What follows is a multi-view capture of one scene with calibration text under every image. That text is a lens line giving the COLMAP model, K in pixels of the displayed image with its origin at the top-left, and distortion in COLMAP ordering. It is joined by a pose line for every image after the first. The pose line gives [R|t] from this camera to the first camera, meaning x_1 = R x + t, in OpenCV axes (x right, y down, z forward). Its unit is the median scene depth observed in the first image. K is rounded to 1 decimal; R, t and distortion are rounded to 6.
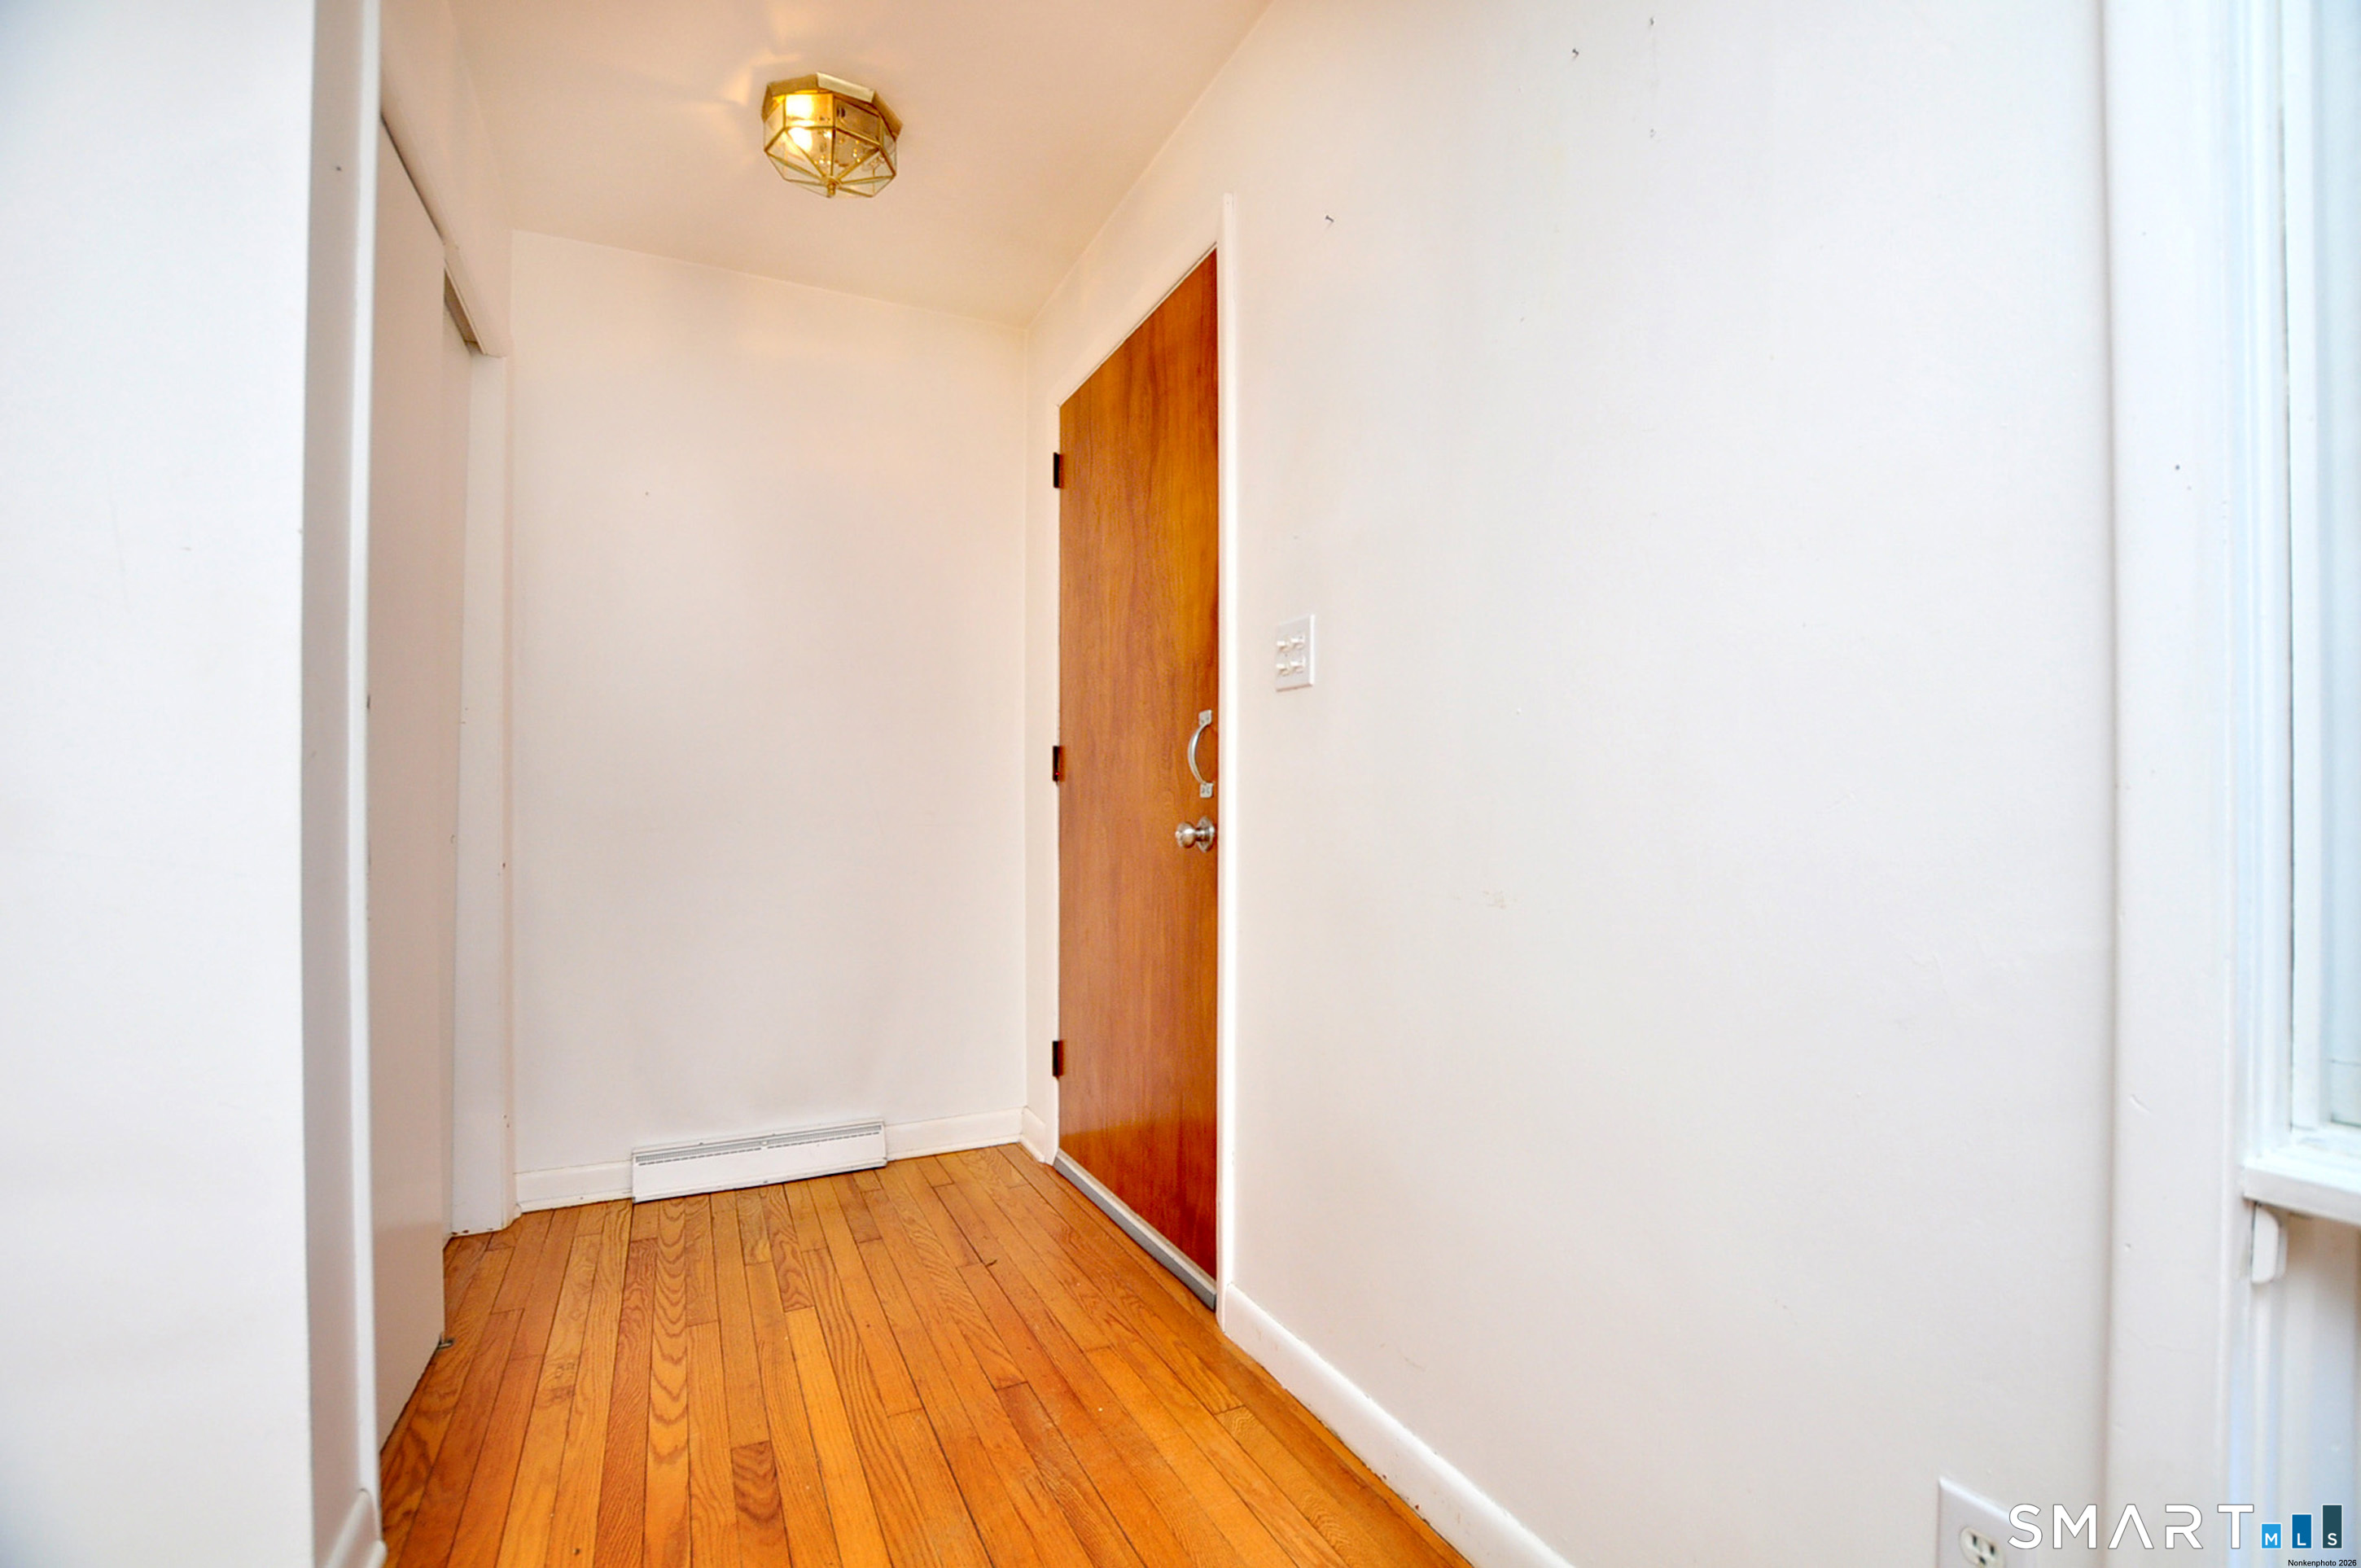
lens RADIAL K [[1036.0, 0, 1180.1], [0, 1036.0, 792.3], [0, 0, 1]] dist [-0.031562, -0.000831]
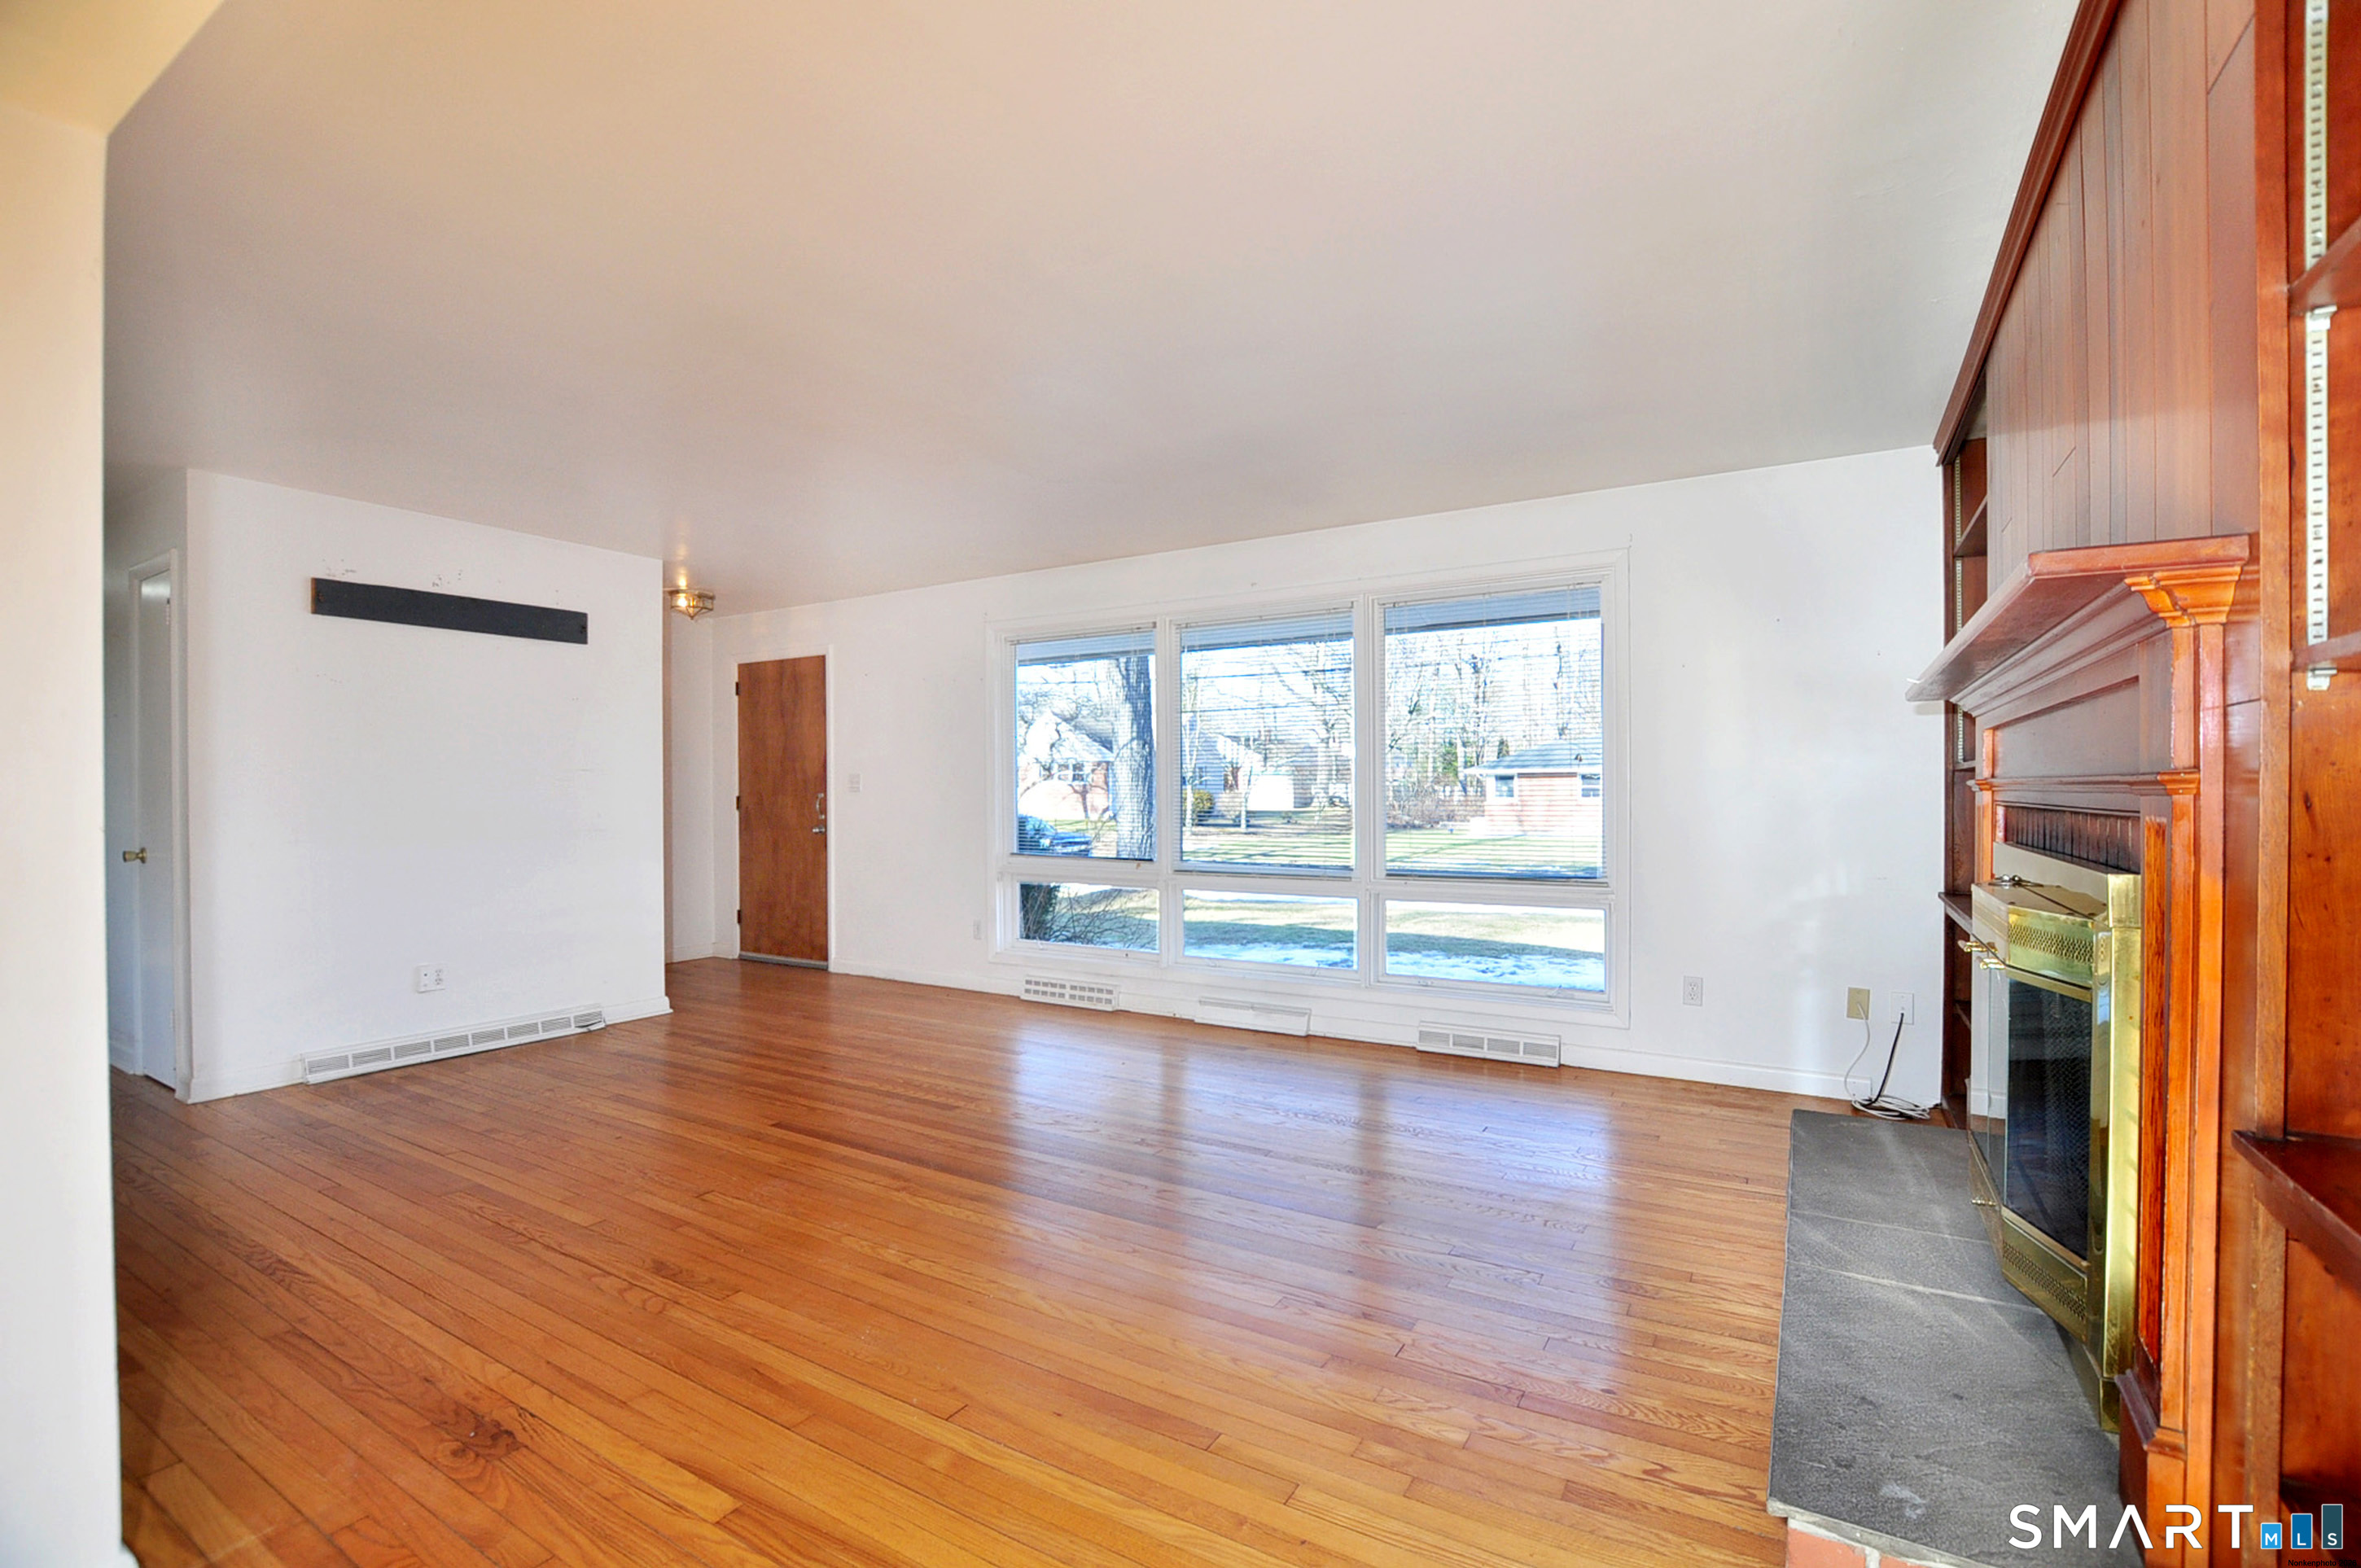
lens RADIAL K [[1036.0, 0, 1184.8], [0, 1036.0, 795.5], [0, 0, 1]] dist [-0.031562, -0.000831]
pose [[0.840217, 0.005440, 0.542223, -0.745884], [-0.006975, 0.999975, 0.000775, -0.078351], [-0.542206, -0.004433, 0.840234, -2.275062]]
